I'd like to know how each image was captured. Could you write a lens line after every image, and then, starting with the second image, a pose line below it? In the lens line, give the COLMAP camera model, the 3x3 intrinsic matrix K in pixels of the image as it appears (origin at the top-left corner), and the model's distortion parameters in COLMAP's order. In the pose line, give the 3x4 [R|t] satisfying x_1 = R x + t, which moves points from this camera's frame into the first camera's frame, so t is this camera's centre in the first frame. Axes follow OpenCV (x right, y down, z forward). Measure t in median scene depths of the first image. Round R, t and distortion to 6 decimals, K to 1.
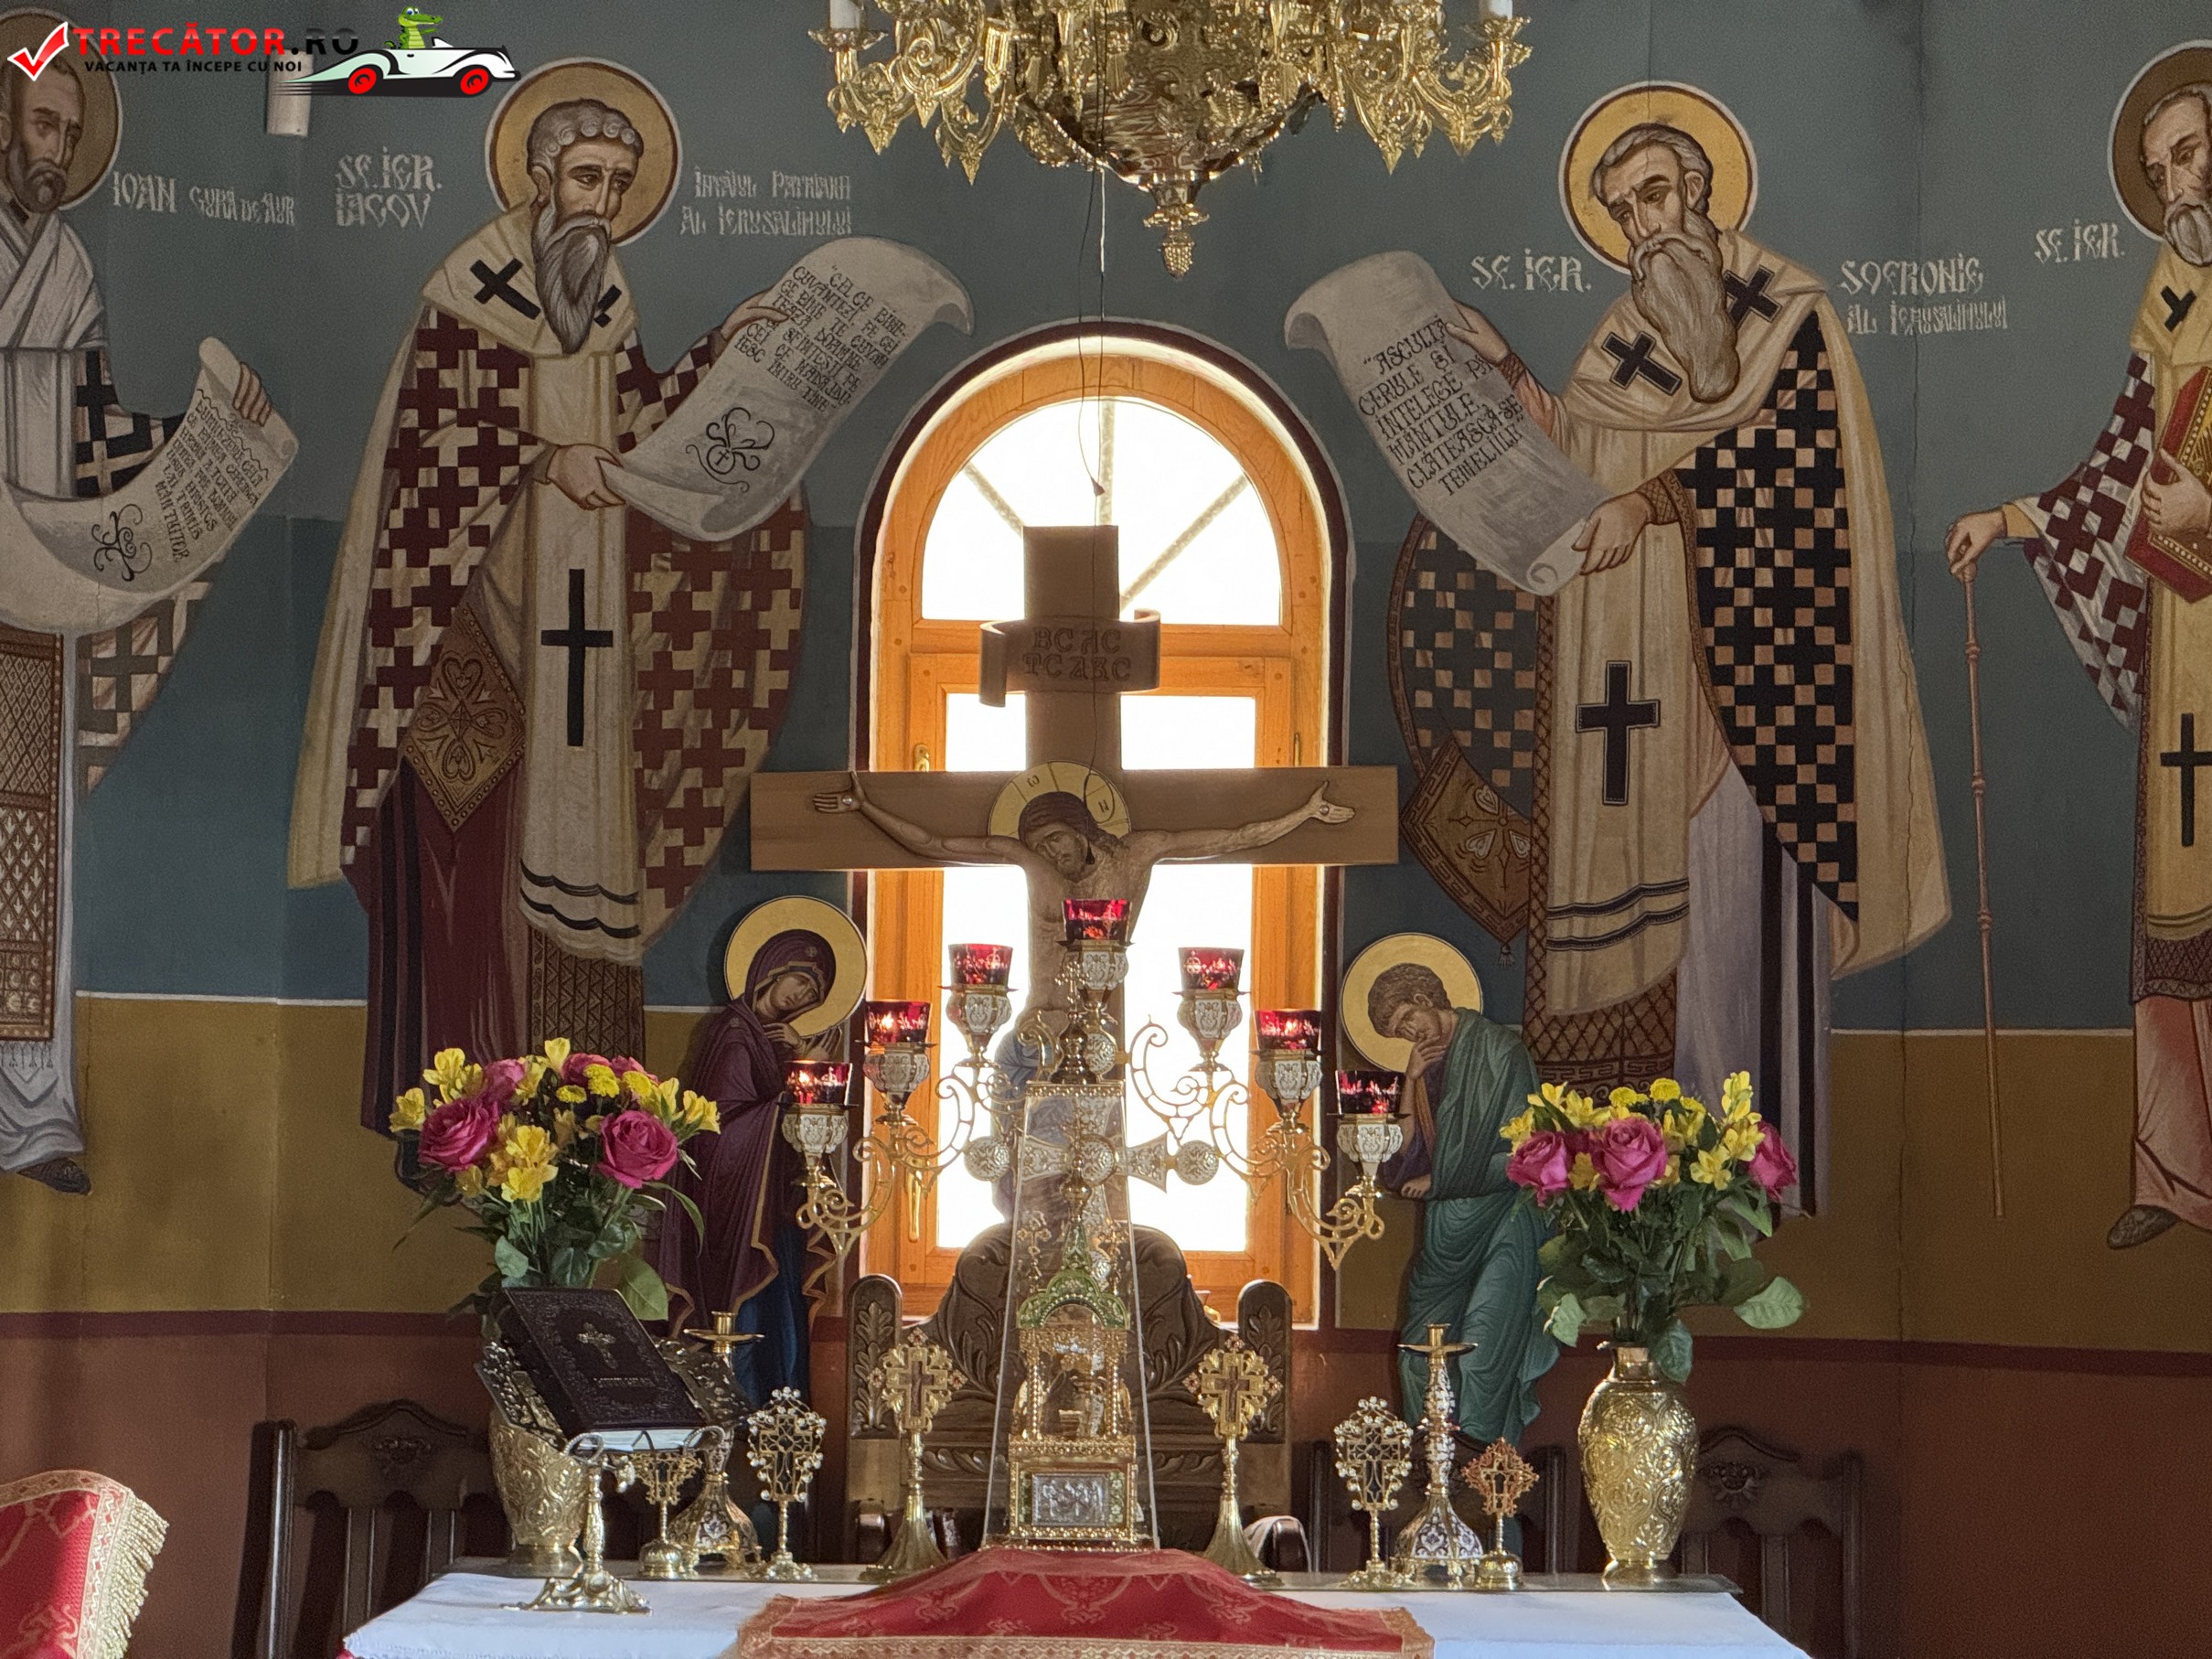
lens RADIAL K [[7680.5, 0, 1099.3], [0, 7680.5, 828.5], [0, 0, 1]] dist [0.103325, 0.832342]
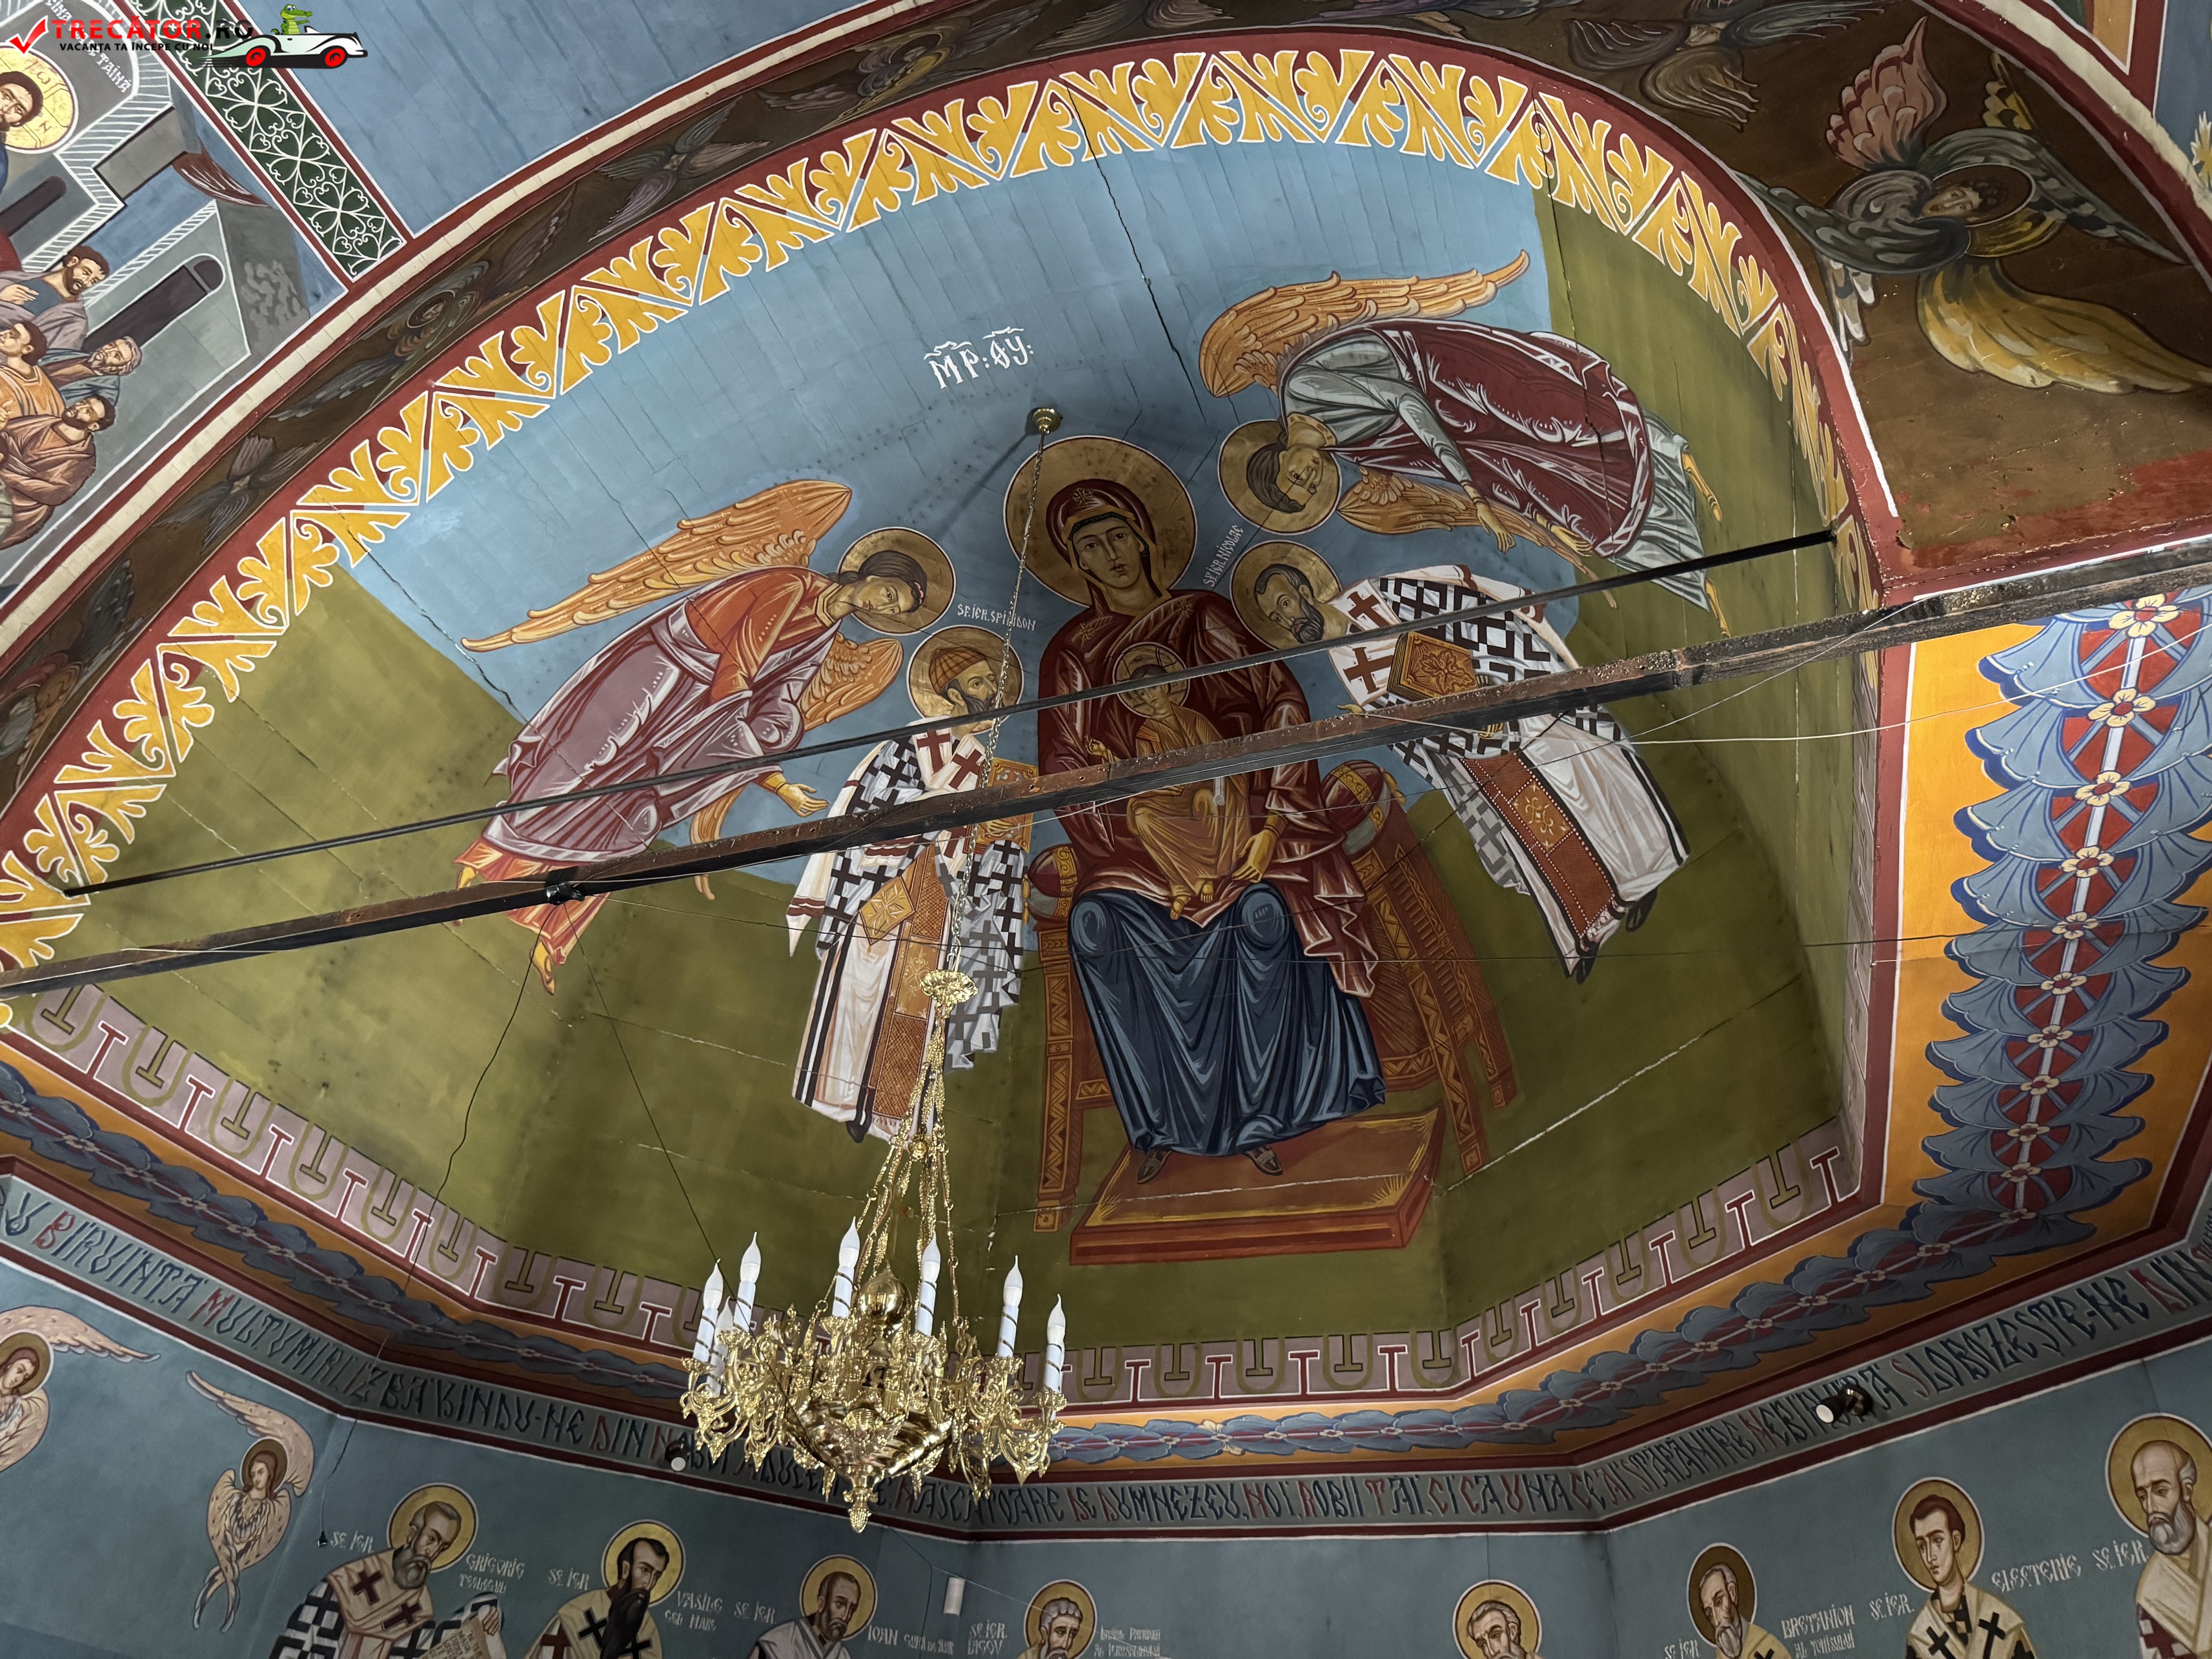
lens RADIAL K [[1541.3, 0, 1102.8], [0, 1541.3, 823.8], [0, 0, 1]] dist [0.089794, -0.110360]
pose [[0.929435, -0.177630, -0.323417, 0.156333], [-0.054076, 0.801466, -0.595591, 0.007168], [0.365003, 0.571052, 0.735304, 0.485055]]
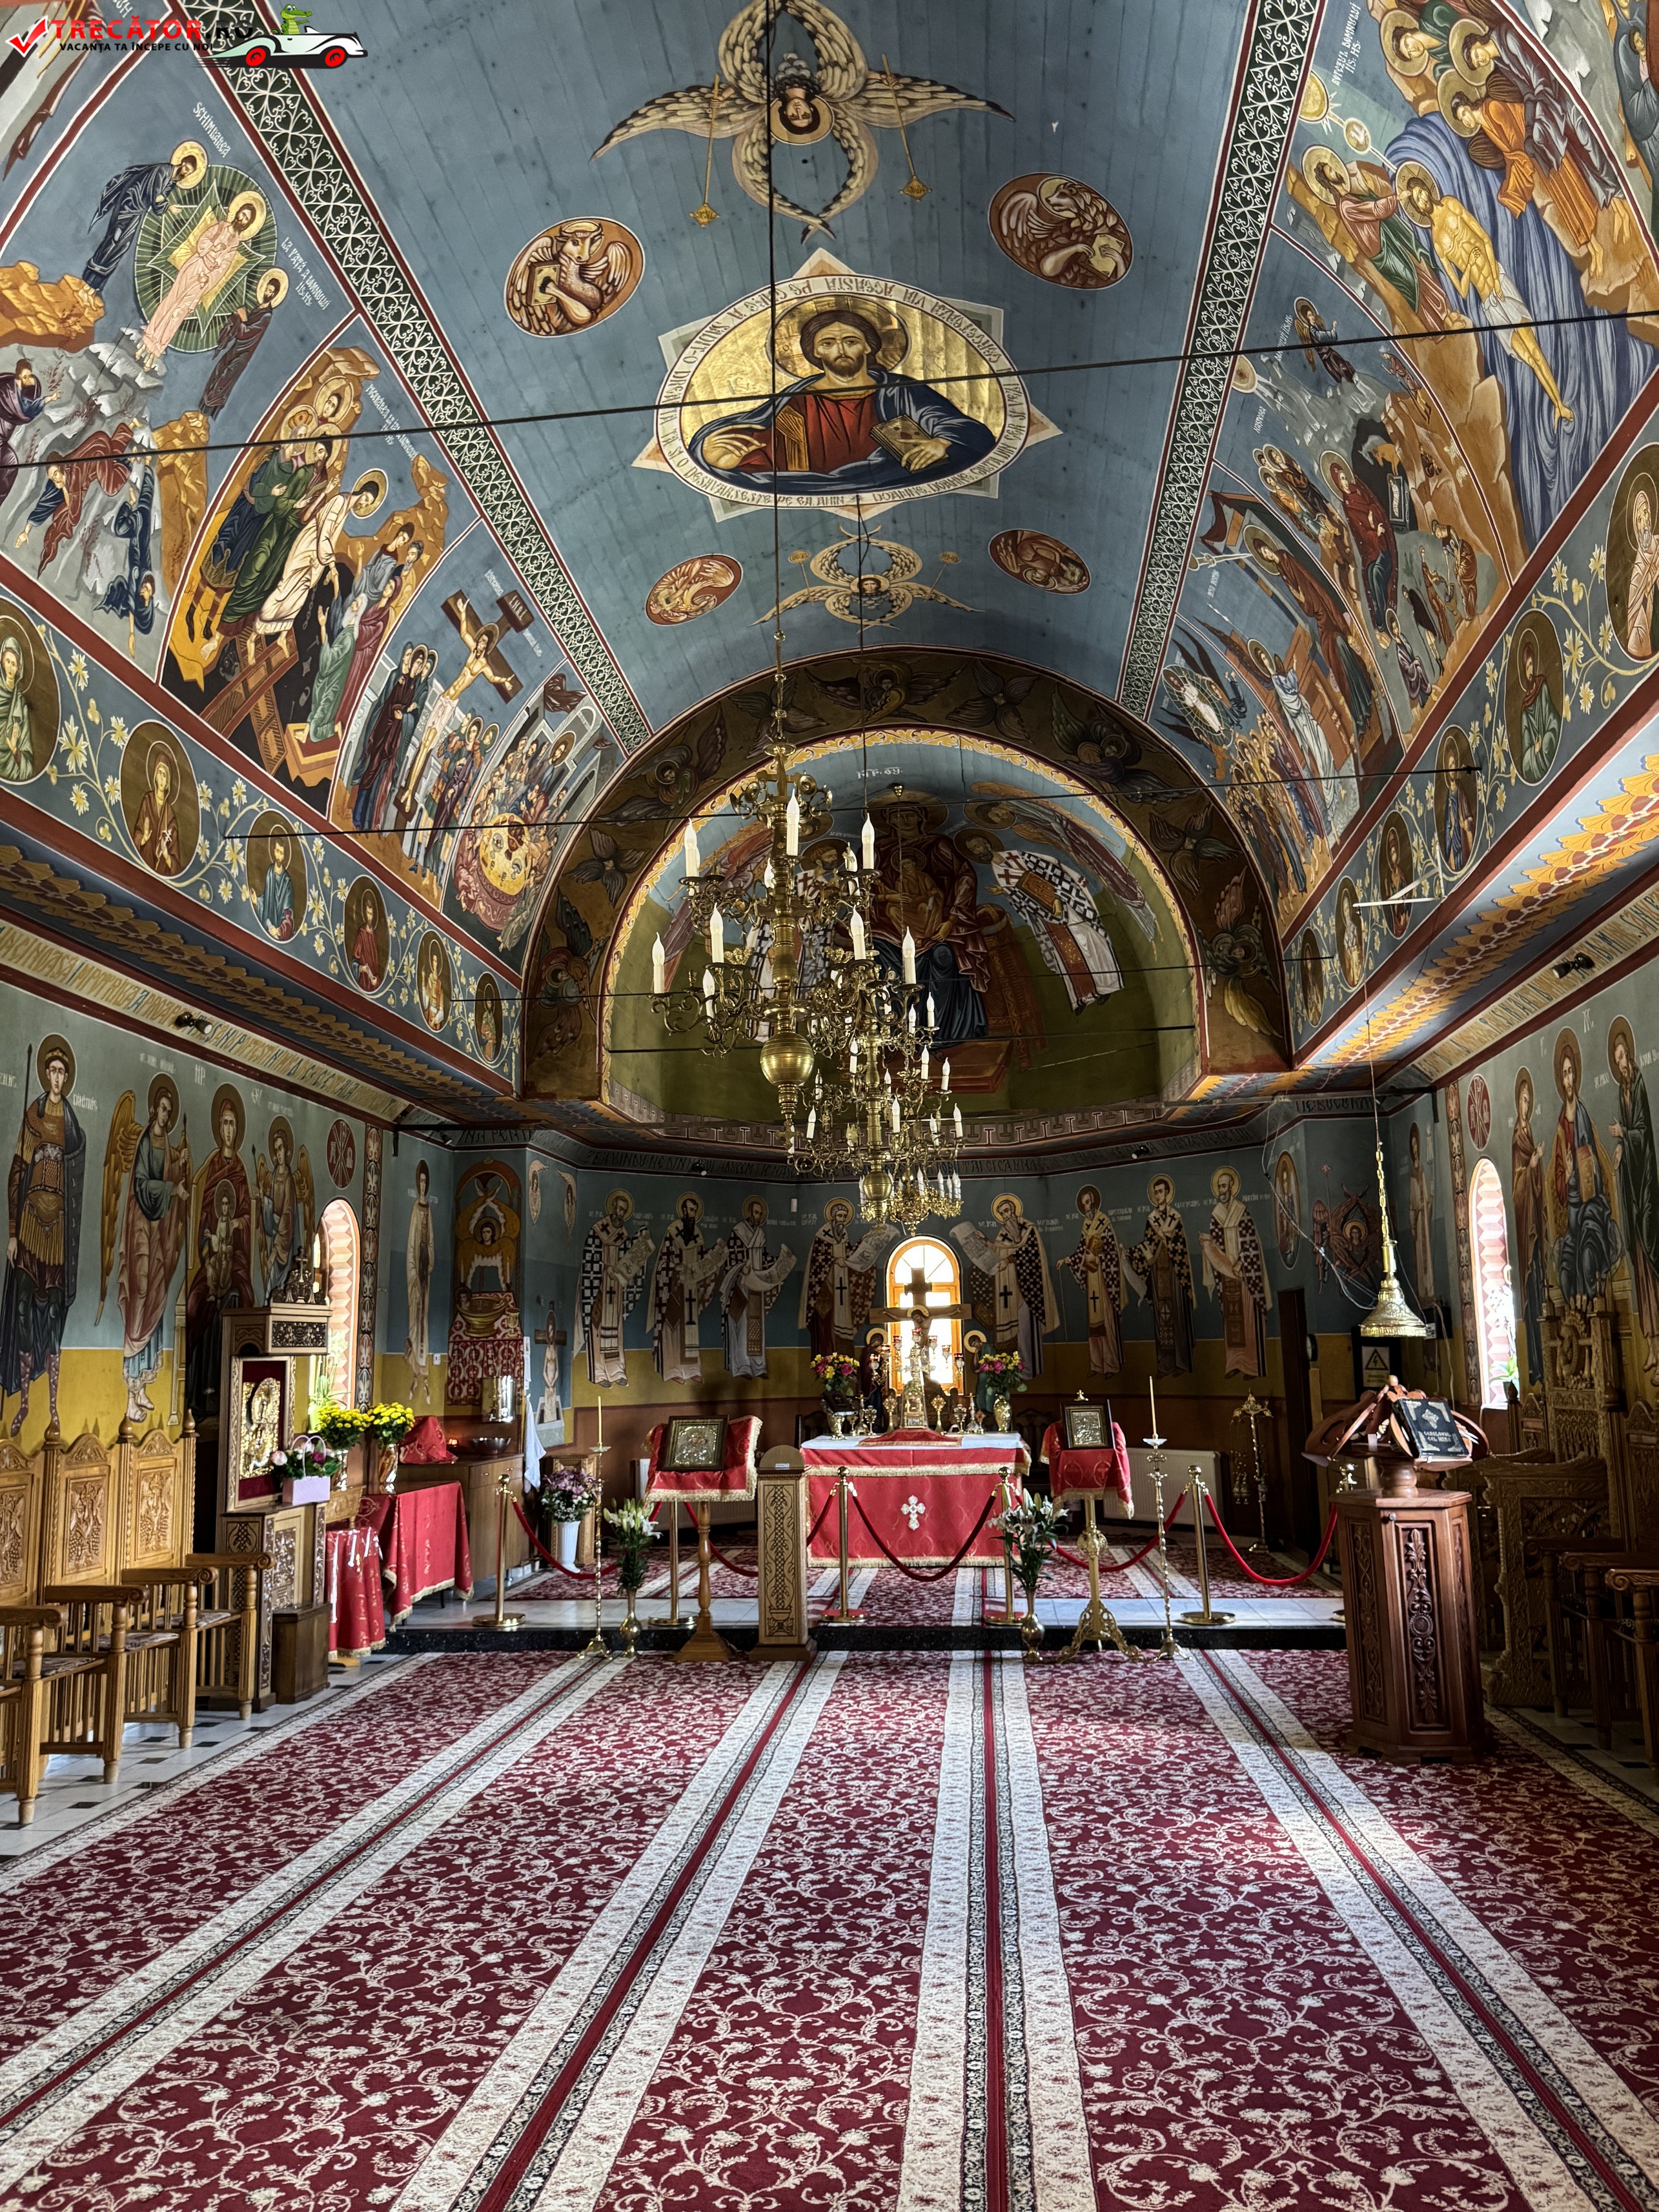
lens RADIAL K [[1553.2, 0, 832.0], [0, 1553.2, 1100.0], [0, 0, 1]] dist [0.136532, -0.212012]
pose [[0.993644, -0.053836, -0.098858, 0.061162], [0.040772, 0.990713, -0.129711, -0.012222], [0.104923, 0.124856, 0.986611, -0.299294]]
